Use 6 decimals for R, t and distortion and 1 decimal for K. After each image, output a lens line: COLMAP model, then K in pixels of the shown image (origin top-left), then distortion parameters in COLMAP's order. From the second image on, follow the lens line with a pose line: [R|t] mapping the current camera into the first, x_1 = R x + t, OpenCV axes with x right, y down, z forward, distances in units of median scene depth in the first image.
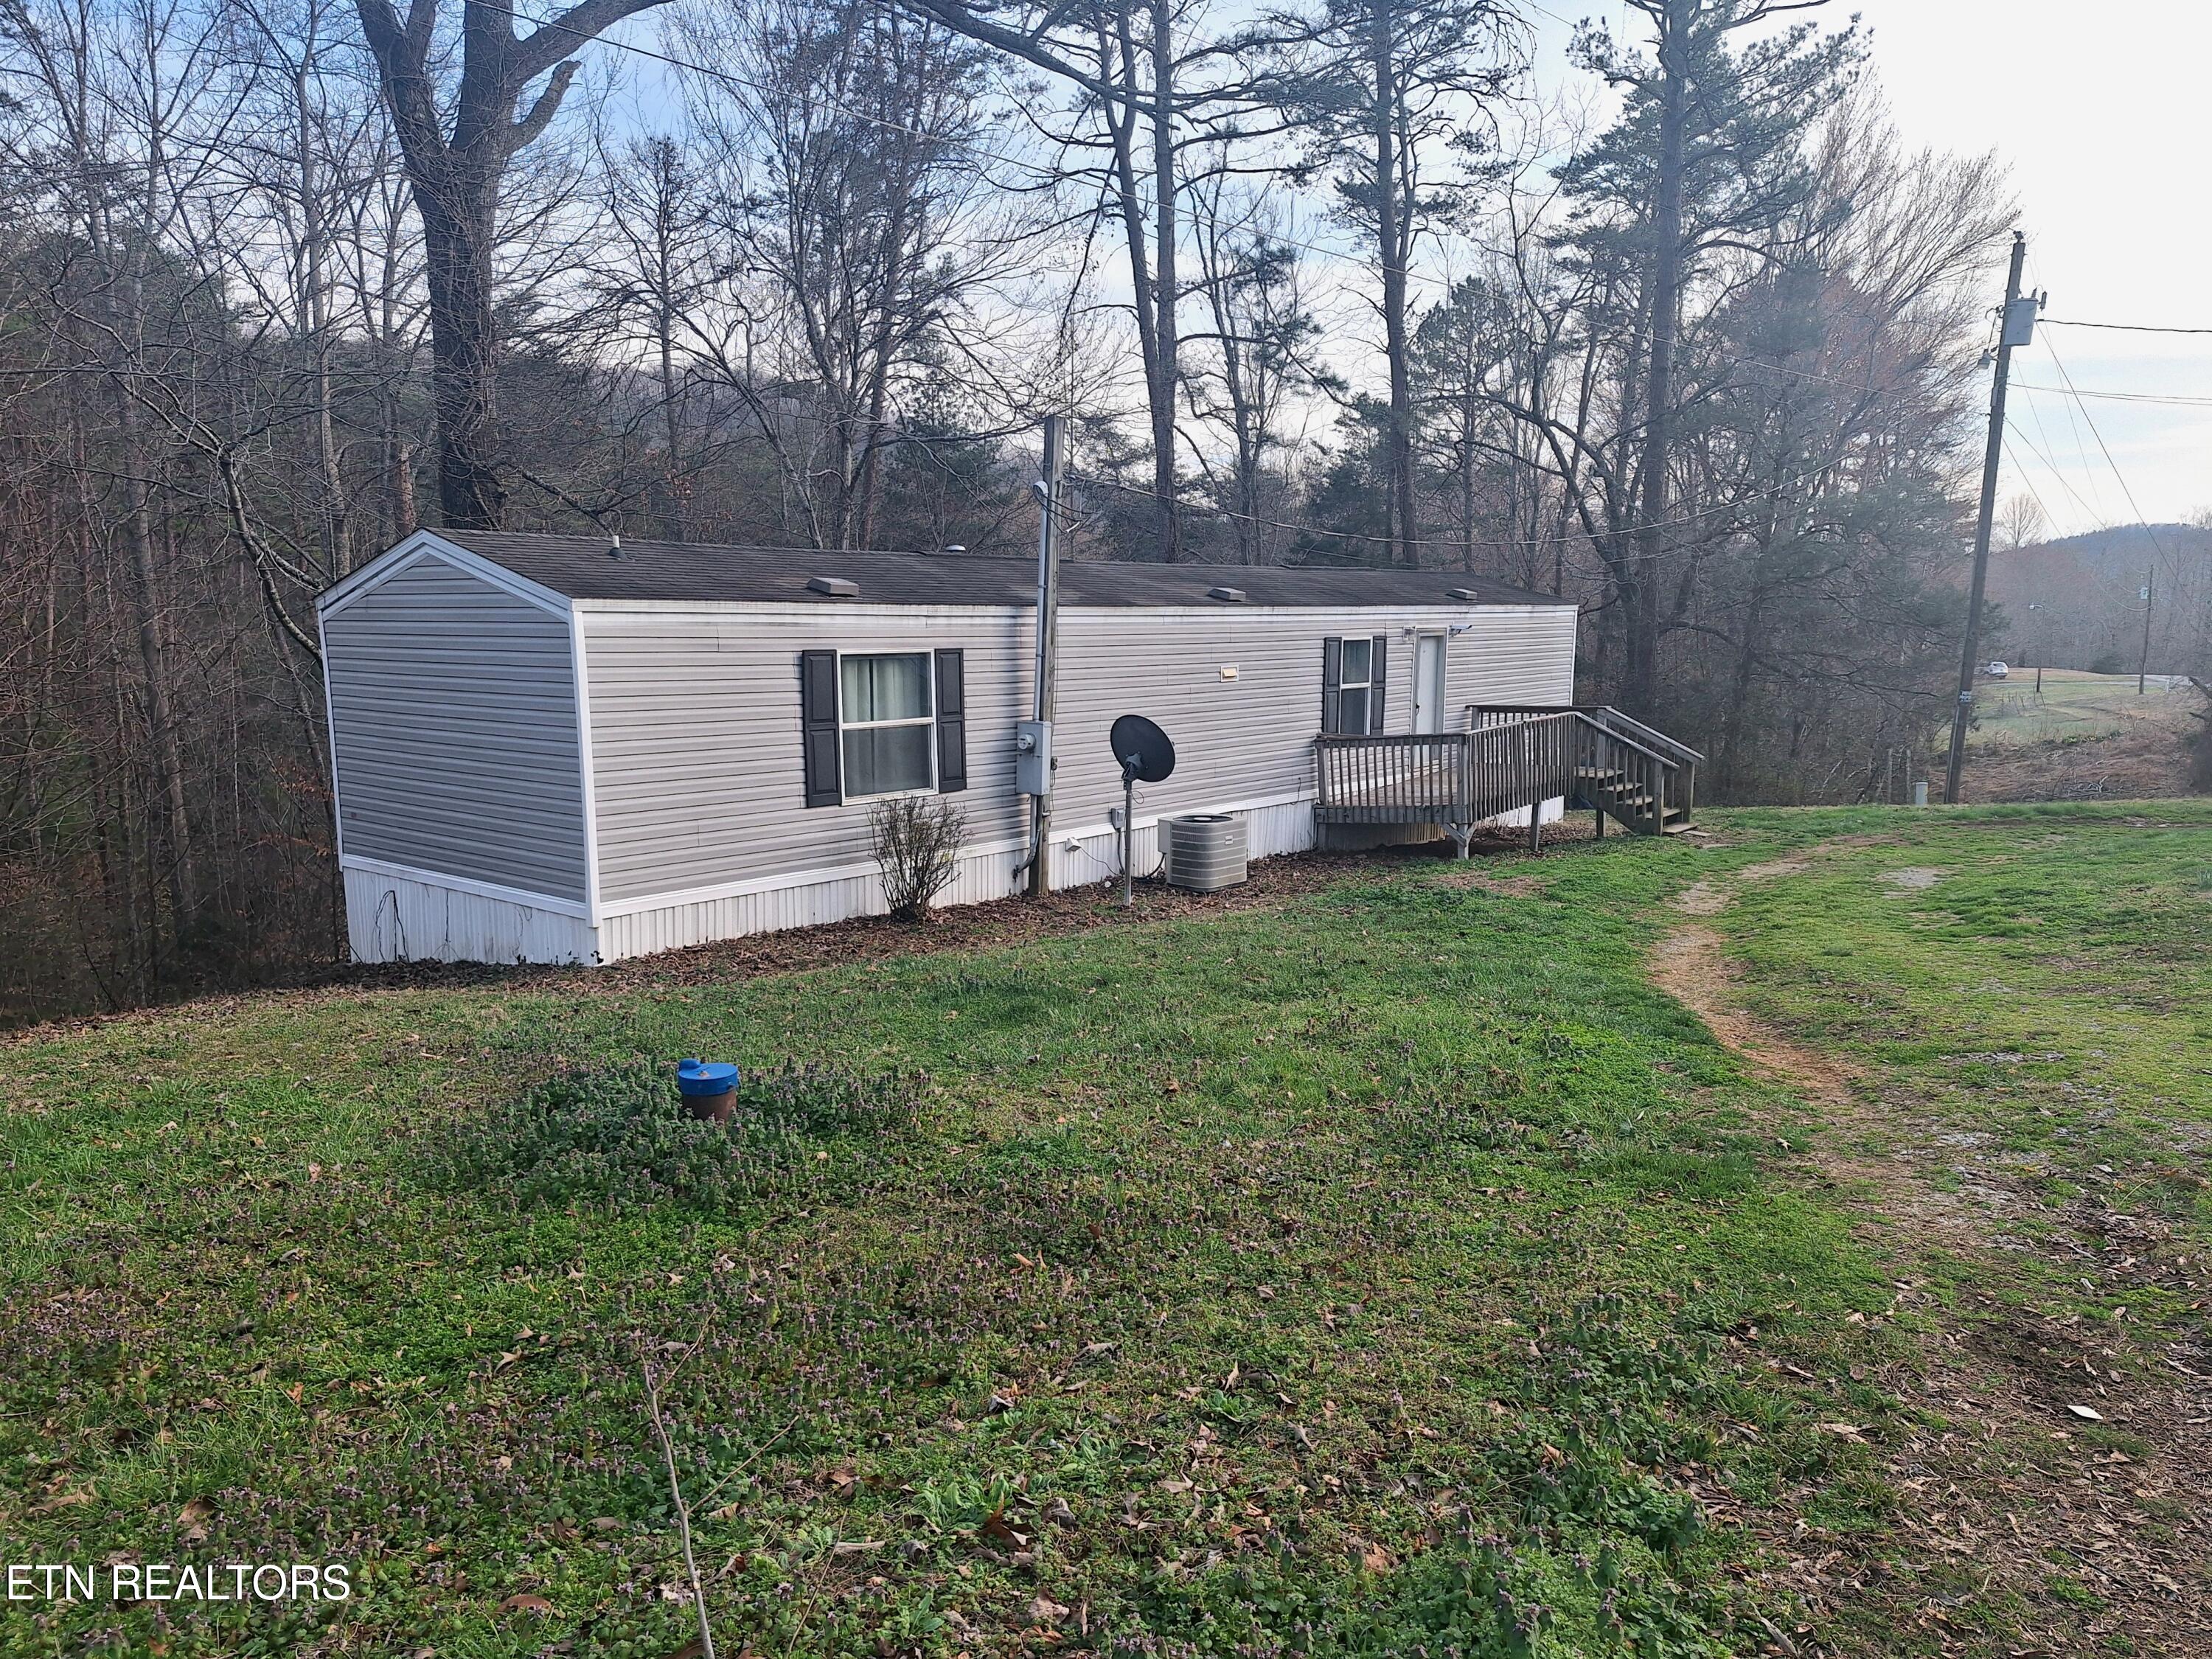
lens RADIAL K [[1557.3, 0, 1123.1], [0, 1557.3, 864.0], [0, 0, 1]] dist [0.083719, -0.091274]
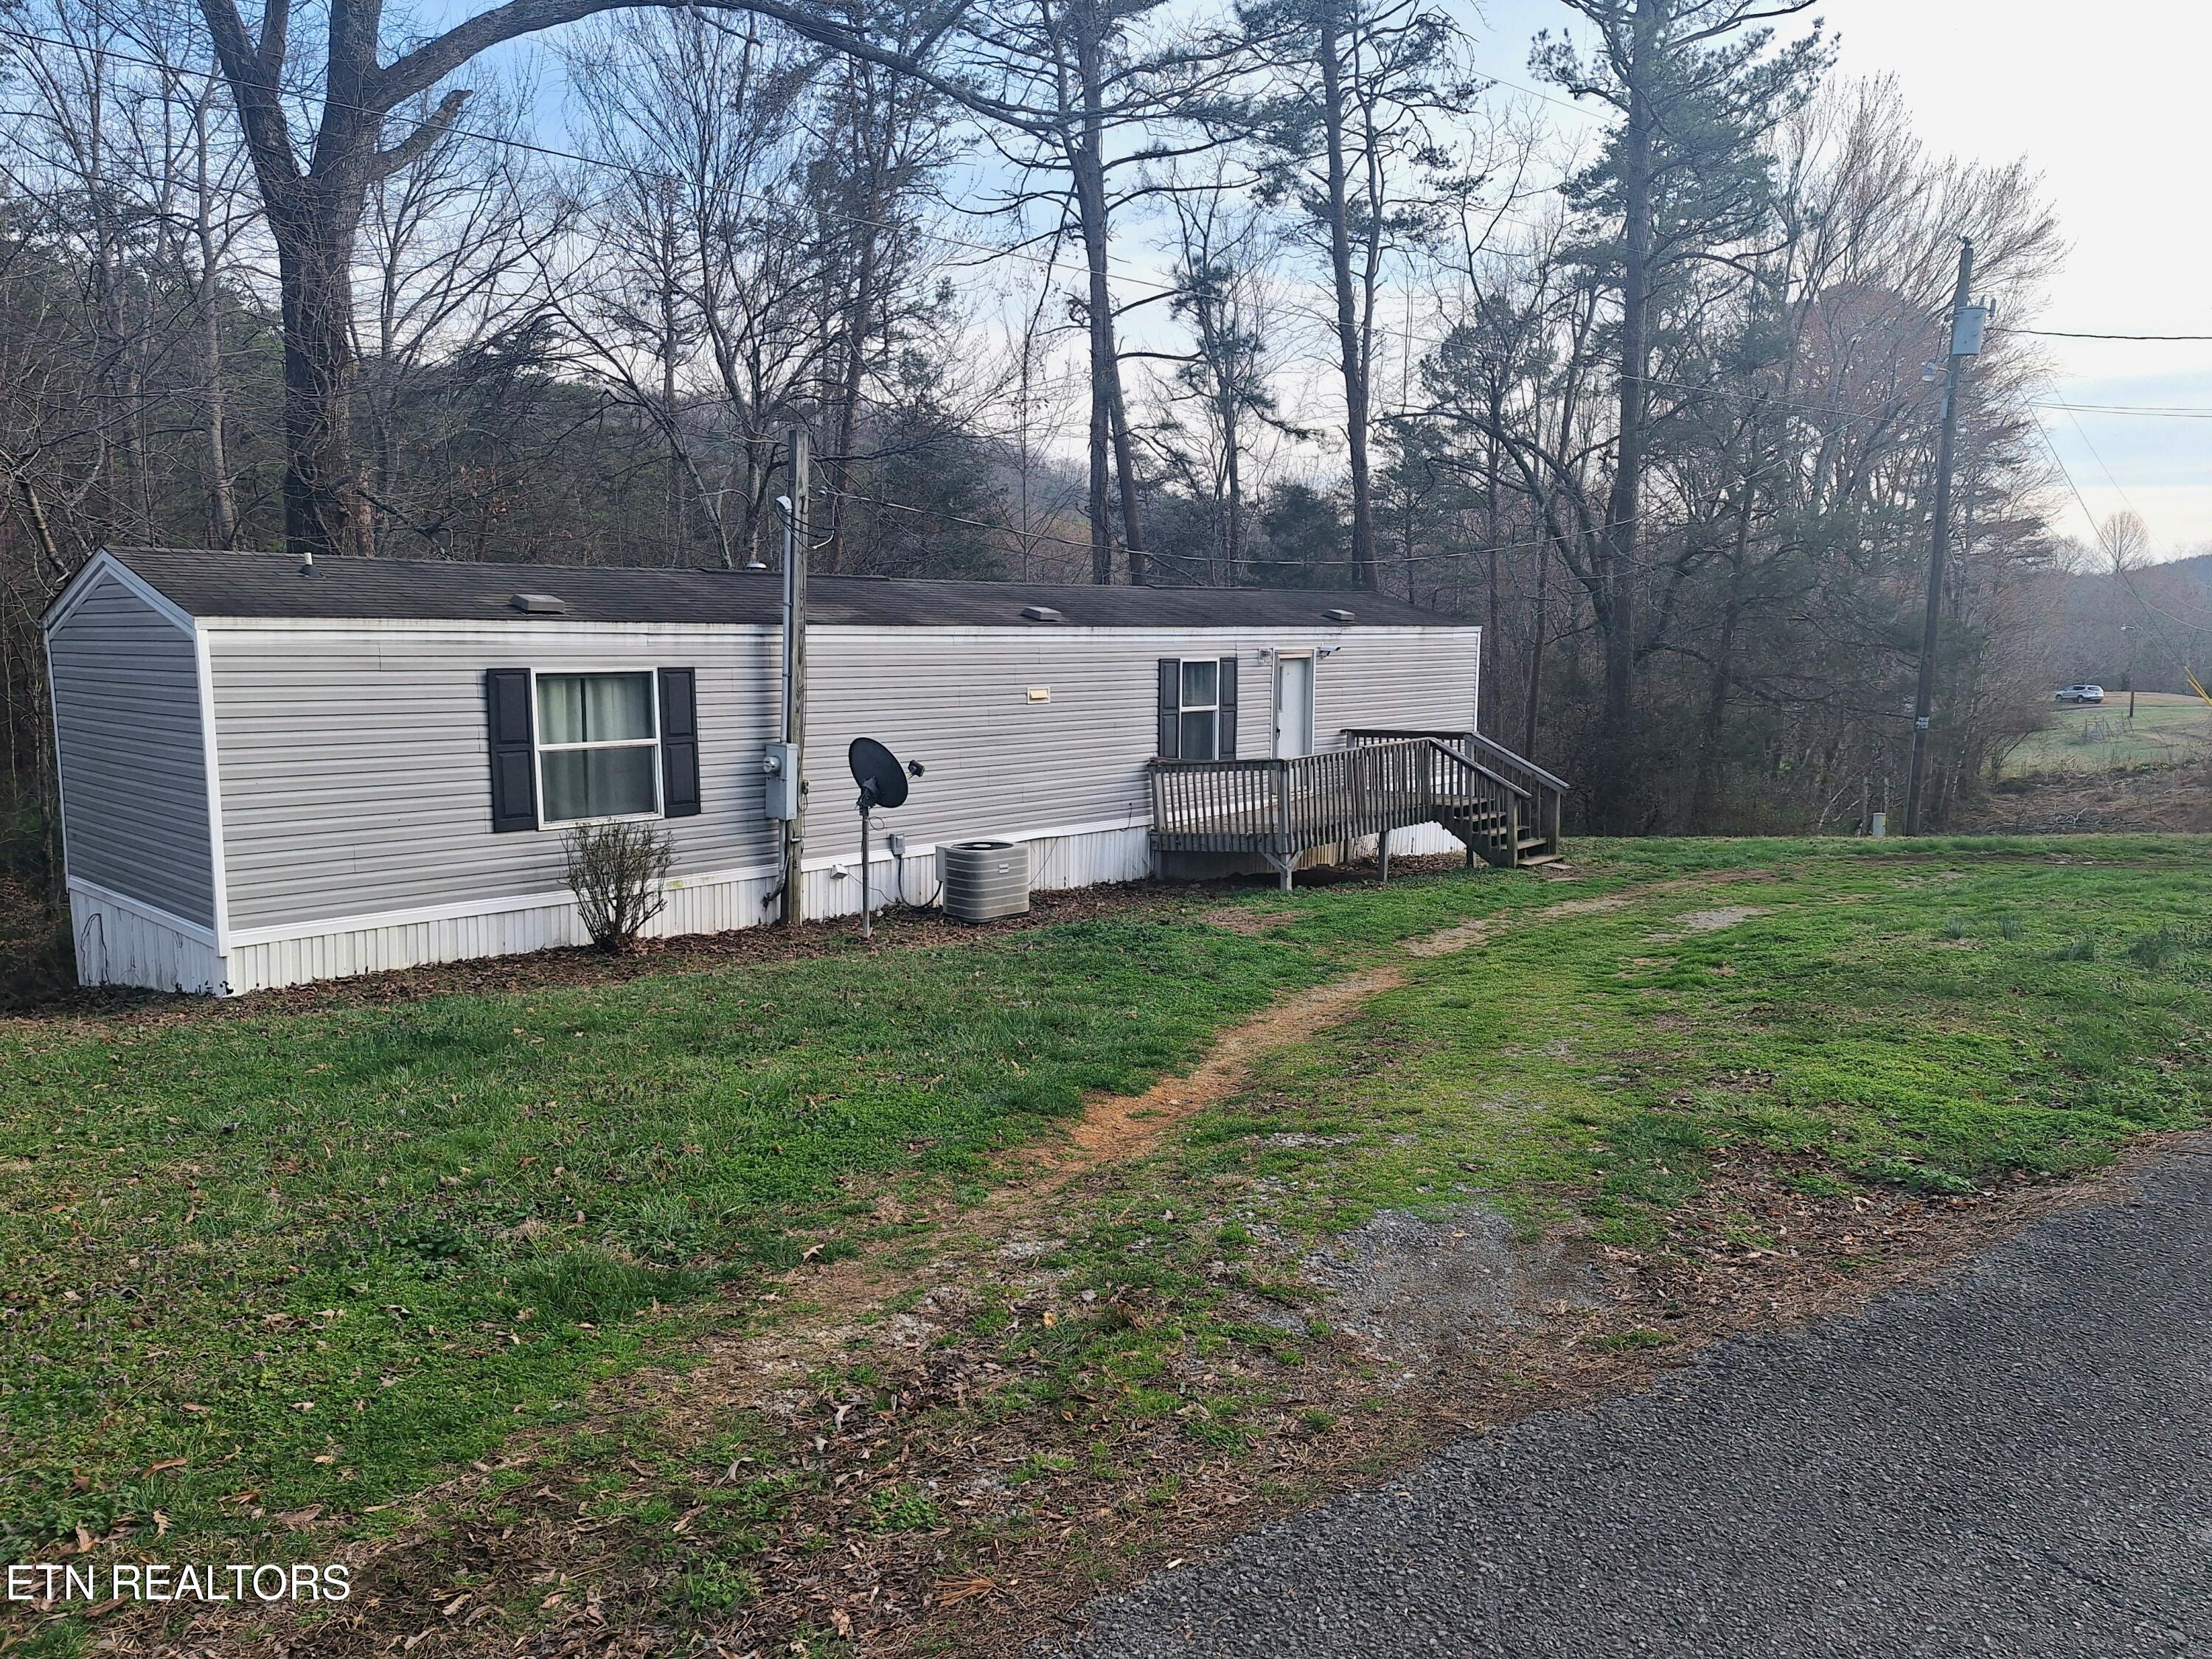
lens RADIAL K [[1551.7, 0, 1125.0], [0, 1551.7, 825.2], [0, 0, 1]] dist [0.118412, -0.157600]
pose [[0.997878, 0.008738, -0.064521, 0.170751], [-0.011128, 0.999262, -0.036778, -0.006372], [0.064152, 0.037418, 0.997238, 0.042644]]
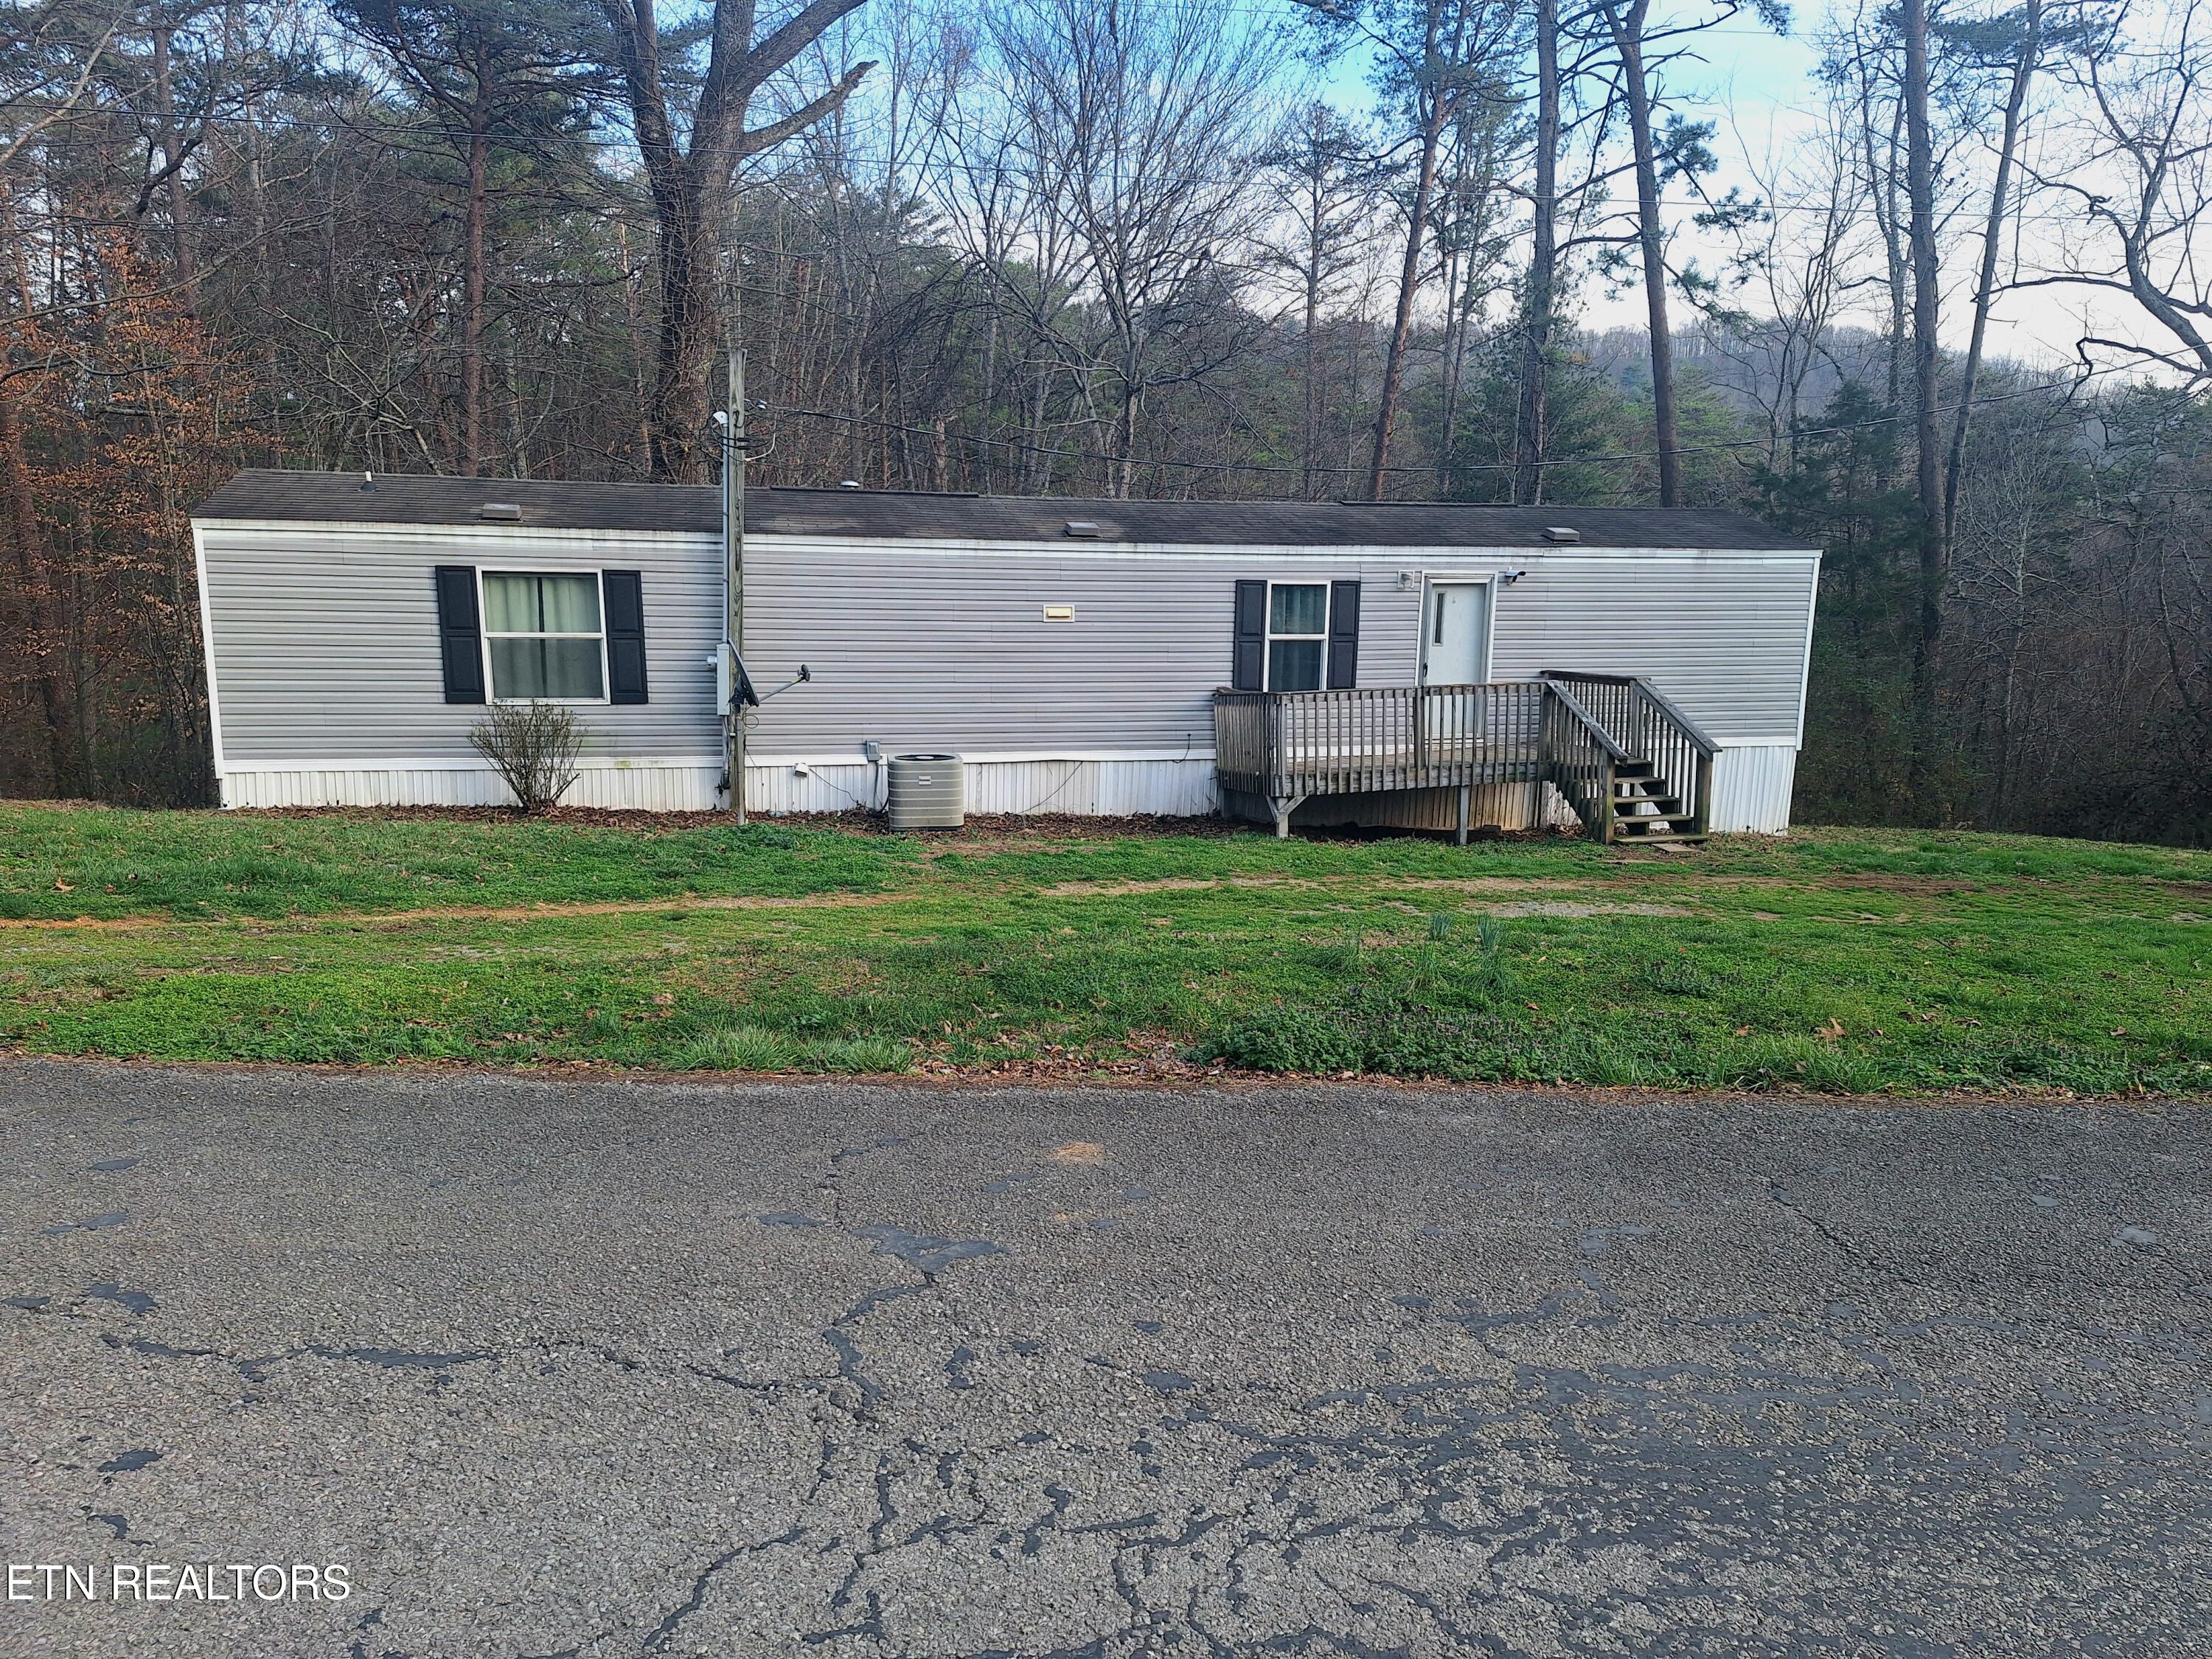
lens RADIAL K [[1551.7, 0, 1125.0], [0, 1551.7, 825.2], [0, 0, 1]] dist [0.118412, -0.157600]
pose [[0.795612, 0.133243, -0.590971, 0.618716], [-0.118545, 0.990896, 0.063818, -0.055723], [0.594094, 0.019282, 0.804164, 0.254347]]
